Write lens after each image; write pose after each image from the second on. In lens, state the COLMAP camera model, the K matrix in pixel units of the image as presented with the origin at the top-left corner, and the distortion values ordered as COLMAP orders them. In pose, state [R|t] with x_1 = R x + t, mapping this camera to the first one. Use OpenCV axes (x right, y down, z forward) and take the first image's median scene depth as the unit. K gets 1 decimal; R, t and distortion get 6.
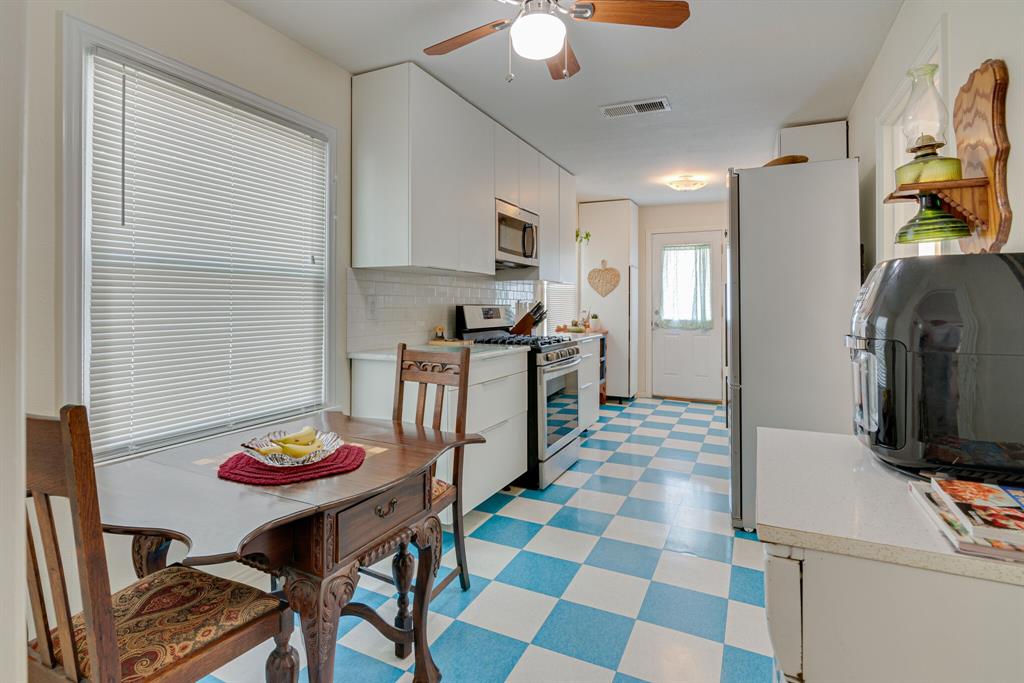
lens RADIAL K [[544.8, 0, 494.7], [0, 544.8, 293.4], [0, 0, 1]] dist [-0.003836, -0.000386]
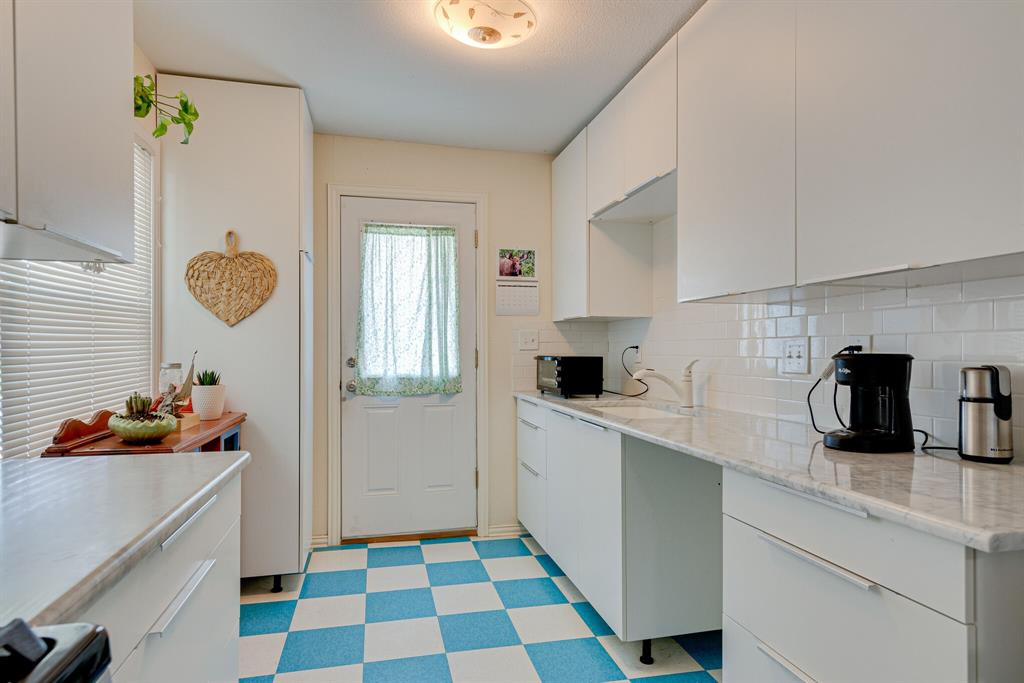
lens RADIAL K [[560.4, 0, 502.8], [0, 560.4, 349.4], [0, 0, 1]] dist [-0.001935, -0.000173]
pose [[0.771973, -0.006796, 0.635618, 0.103488], [-0.006396, 0.999809, 0.018458, 0.015537], [-0.635623, -0.018314, 0.771783, 0.619264]]
